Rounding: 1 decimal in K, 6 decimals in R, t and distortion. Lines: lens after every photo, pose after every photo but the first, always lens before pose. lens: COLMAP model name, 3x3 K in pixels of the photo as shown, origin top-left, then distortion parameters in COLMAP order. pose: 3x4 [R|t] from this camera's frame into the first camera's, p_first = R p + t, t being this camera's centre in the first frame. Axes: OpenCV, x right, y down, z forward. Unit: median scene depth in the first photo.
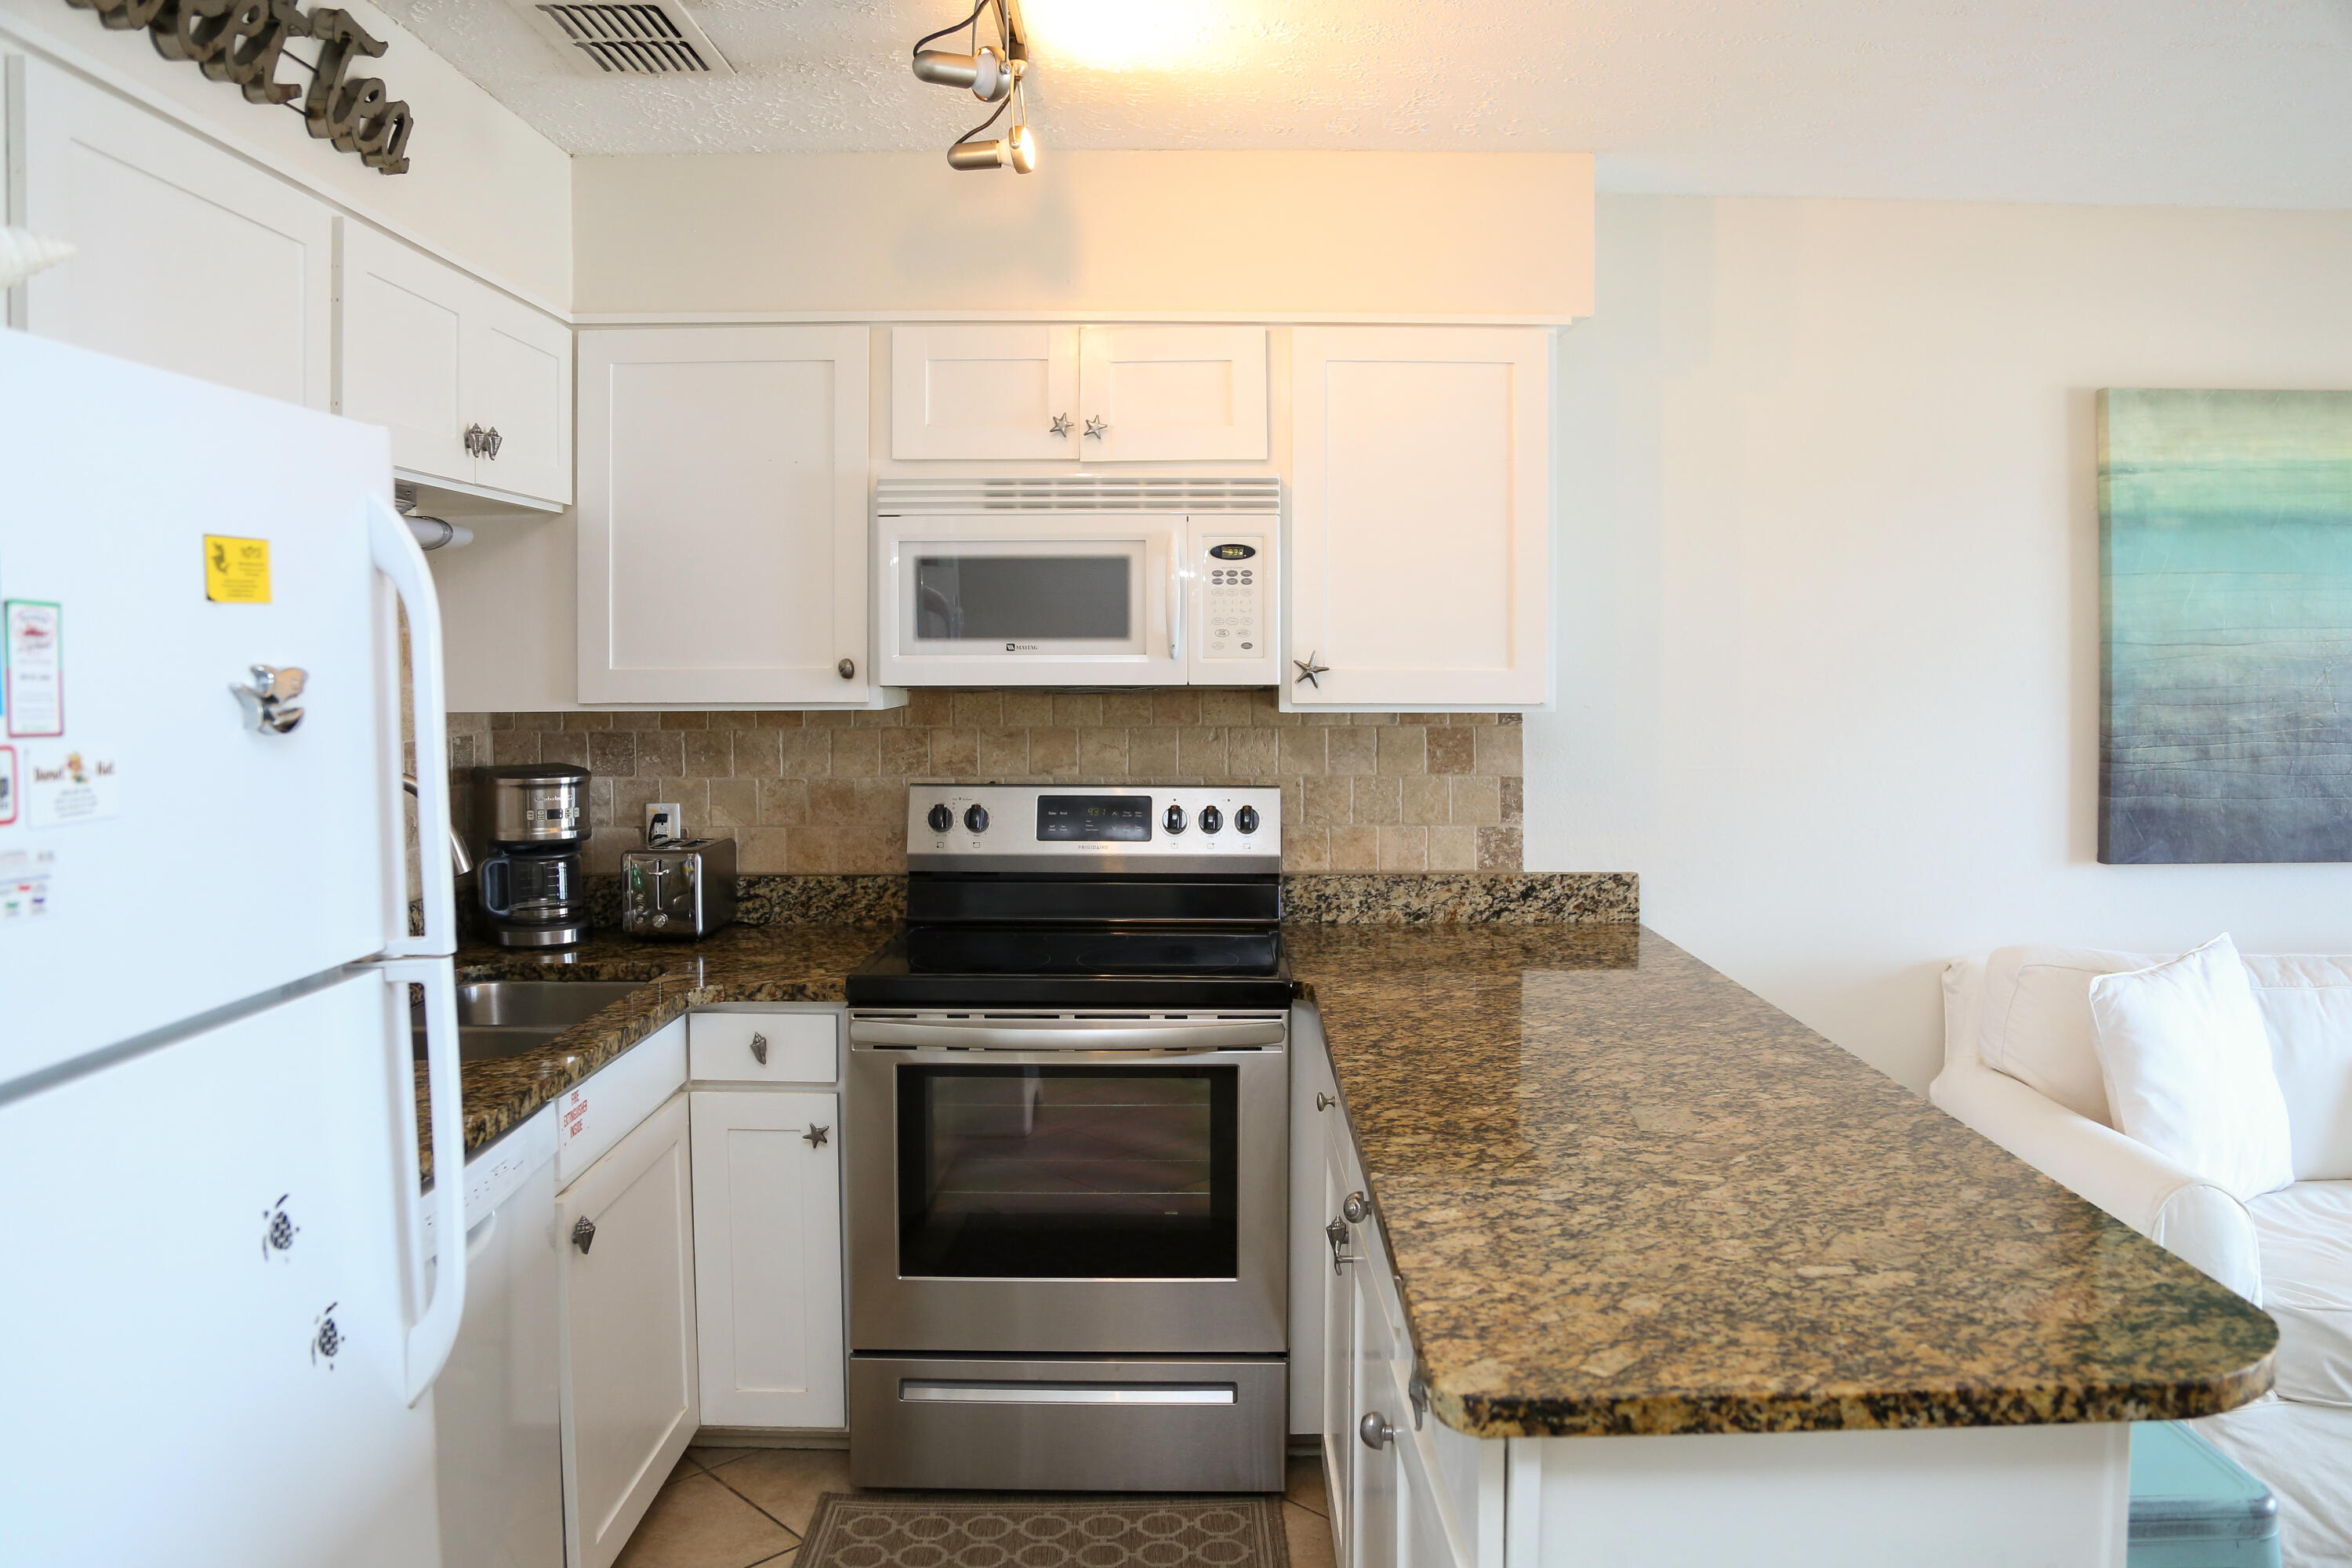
lens RADIAL K [[1653.4, 0, 1176.0], [0, 1653.4, 784.0], [0, 0, 1]] dist [-0.080307, -0.001237]
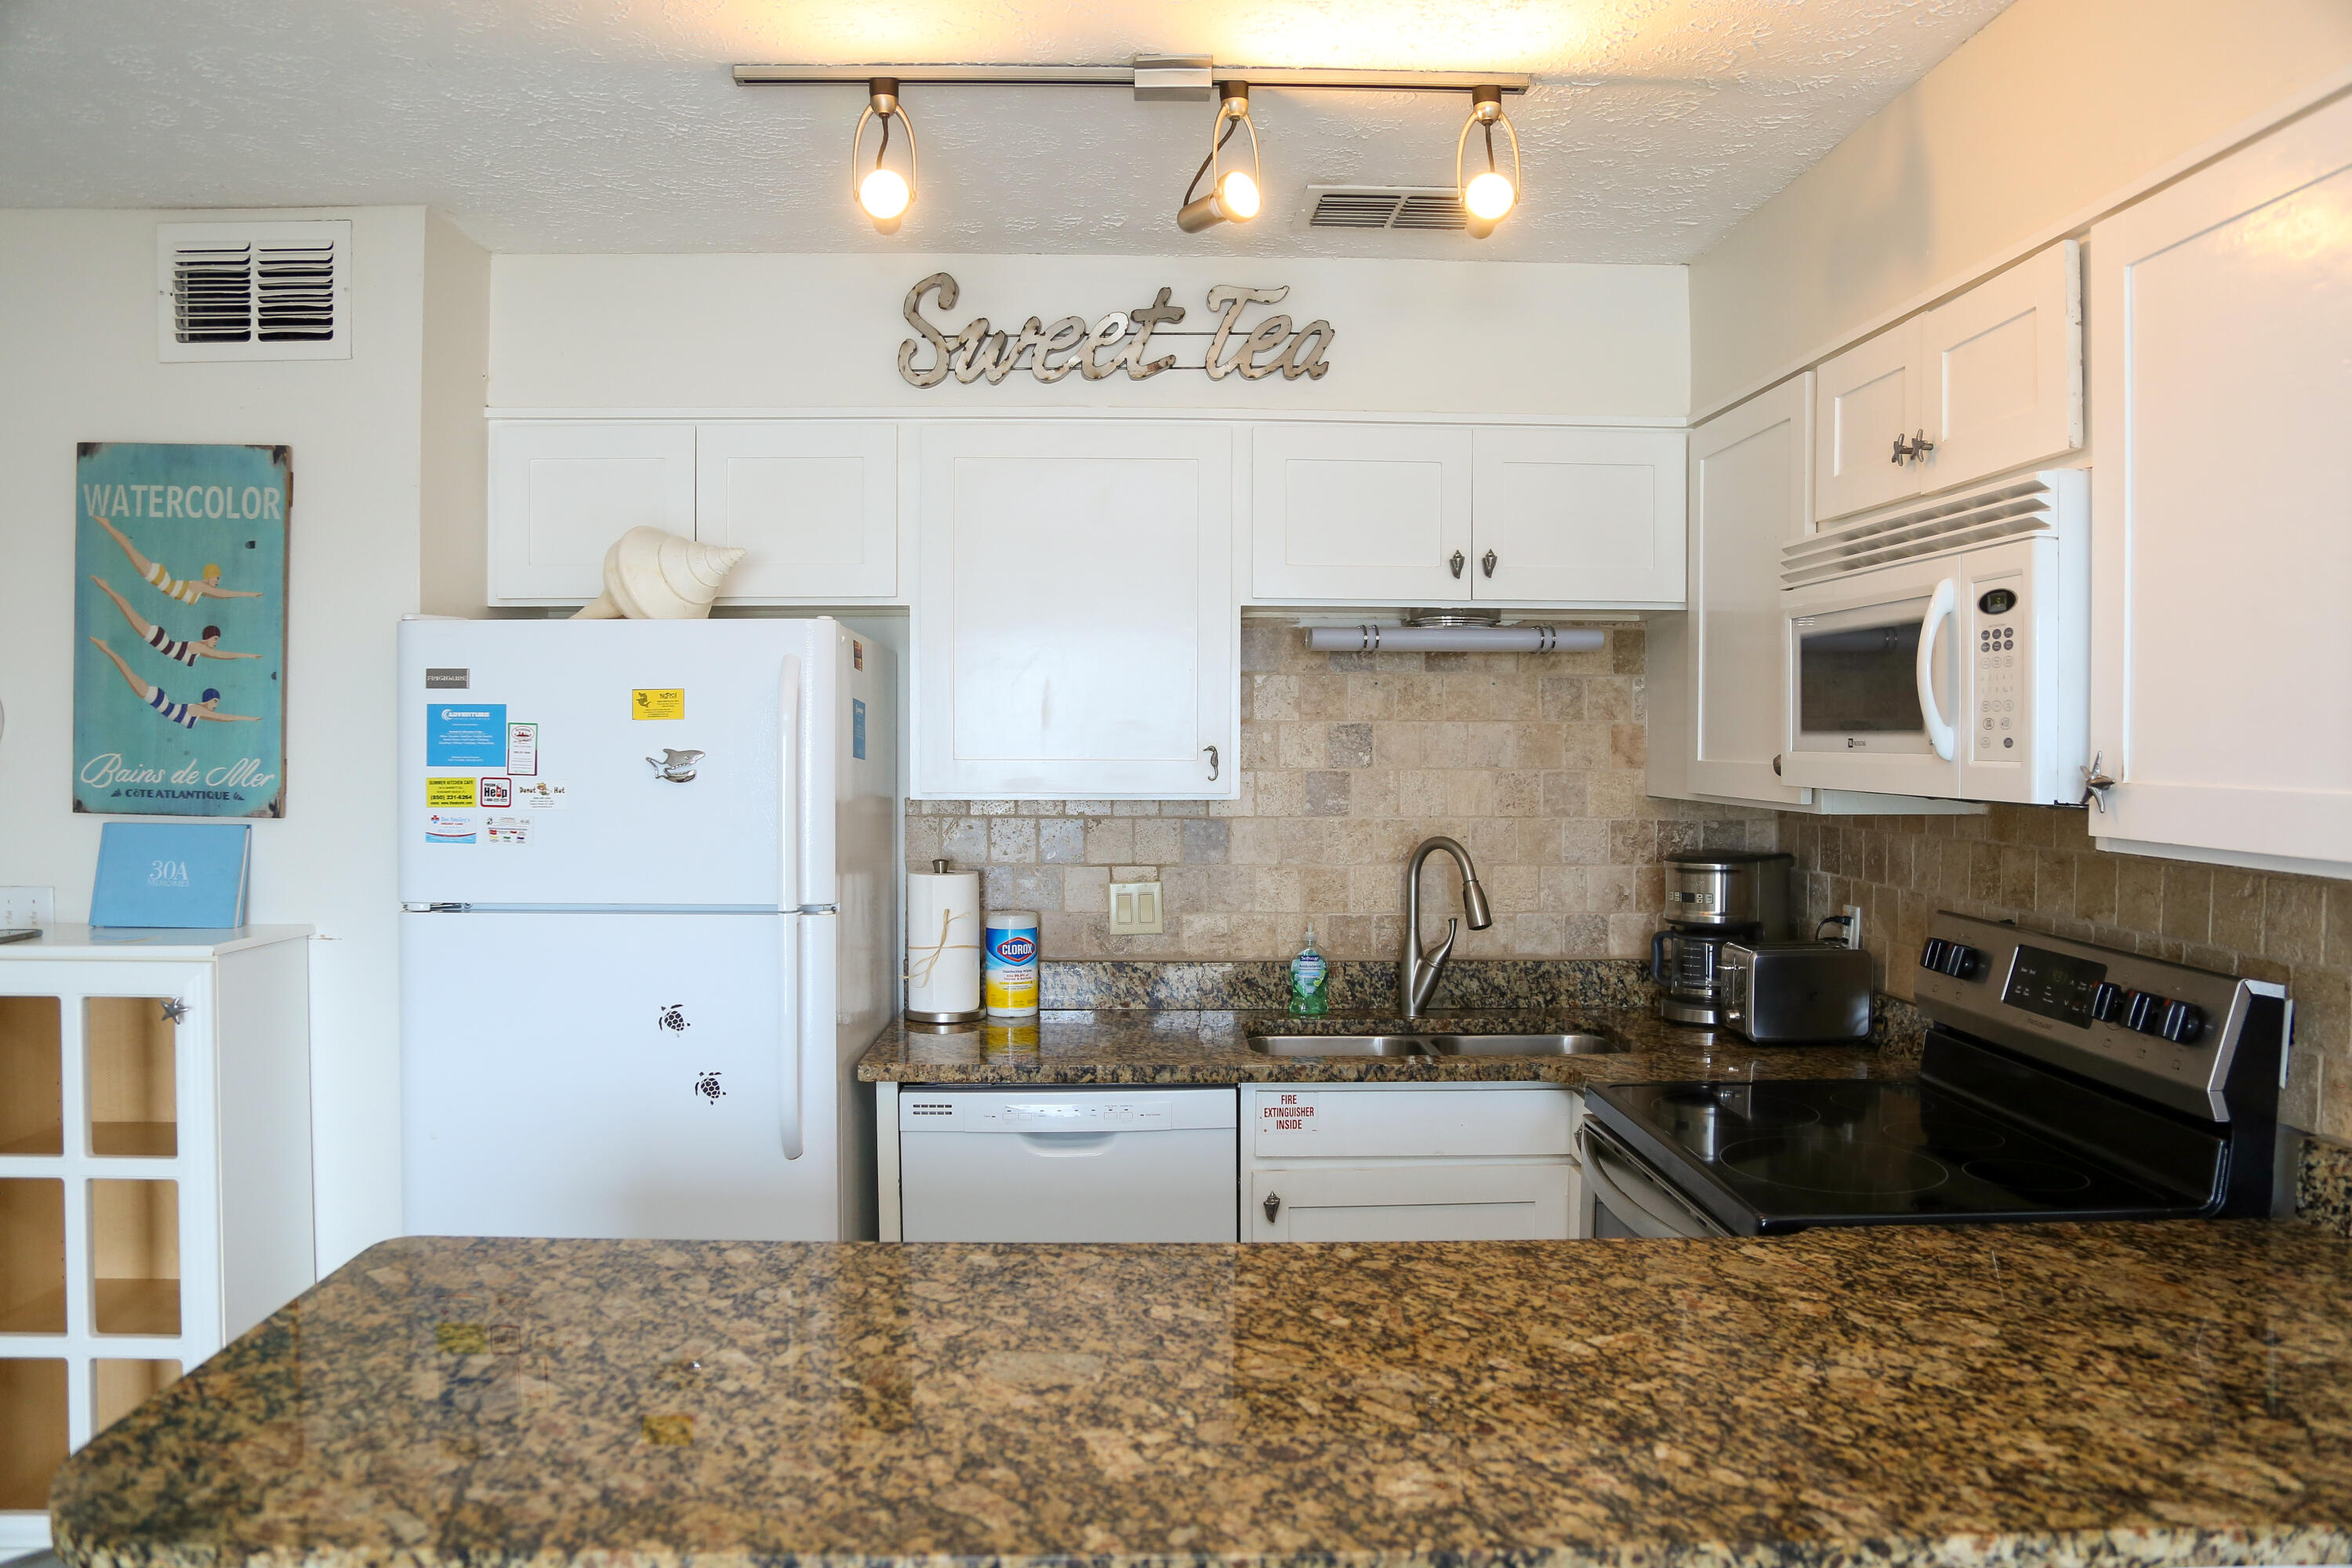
lens RADIAL K [[1658.9, 0, 1176.0], [0, 1658.9, 784.0], [0, 0, 1]] dist [-0.038438, 0.003843]
pose [[0.038310, 0.033280, -0.998712, 0.683088], [-0.079724, 0.996361, 0.030144, -0.061279], [0.996081, 0.078467, 0.040824, 0.651454]]
